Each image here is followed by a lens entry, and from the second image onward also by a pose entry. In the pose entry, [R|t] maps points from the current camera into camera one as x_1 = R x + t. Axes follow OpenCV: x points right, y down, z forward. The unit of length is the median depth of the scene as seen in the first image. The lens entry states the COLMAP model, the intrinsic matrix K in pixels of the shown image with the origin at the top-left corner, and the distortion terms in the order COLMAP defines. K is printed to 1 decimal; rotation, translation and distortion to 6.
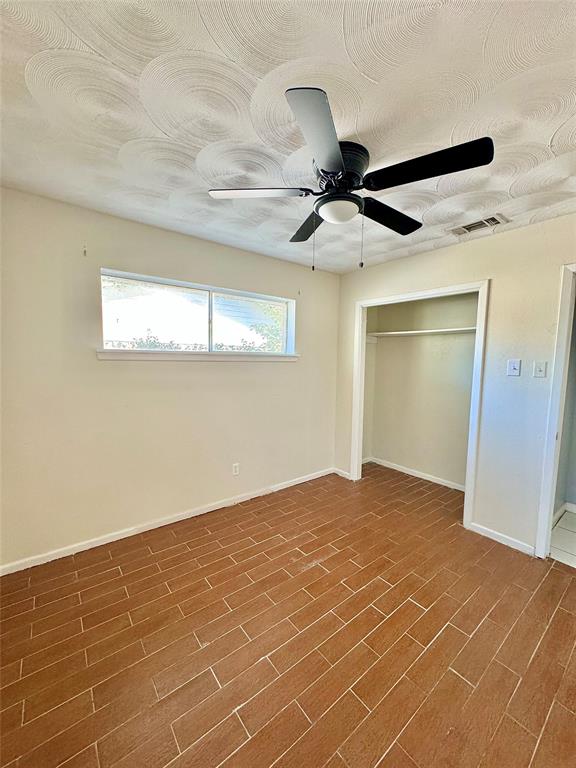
lens RADIAL K [[308.0, 0, 287.3], [0, 308.0, 384.3], [0, 0, 1]] dist [-0.002597, 0.000386]
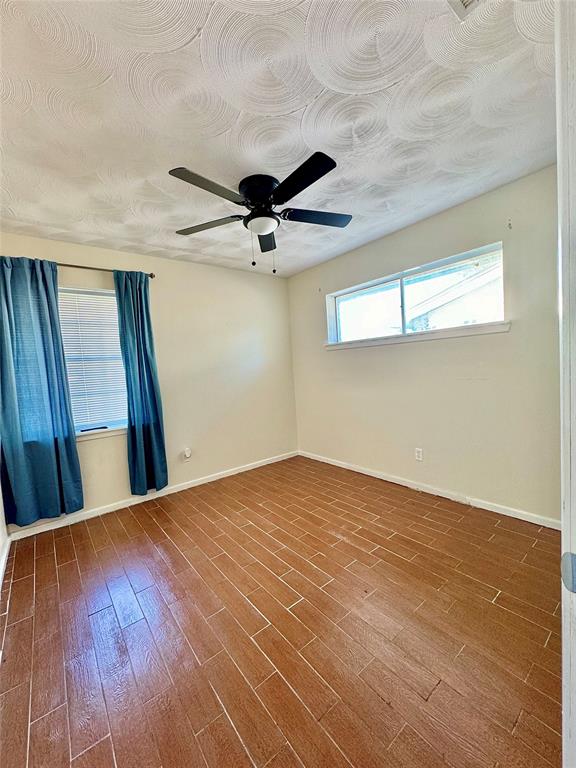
lens RADIAL K [[308.0, 0, 284.8], [0, 308.0, 385.5], [0, 0, 1]] dist [-0.002597, 0.000386]
pose [[-0.010623, 0.041405, -0.999086, 0.883763], [-0.024533, 0.998831, 0.041656, 0.038083], [0.999643, 0.024953, -0.009594, 0.664837]]
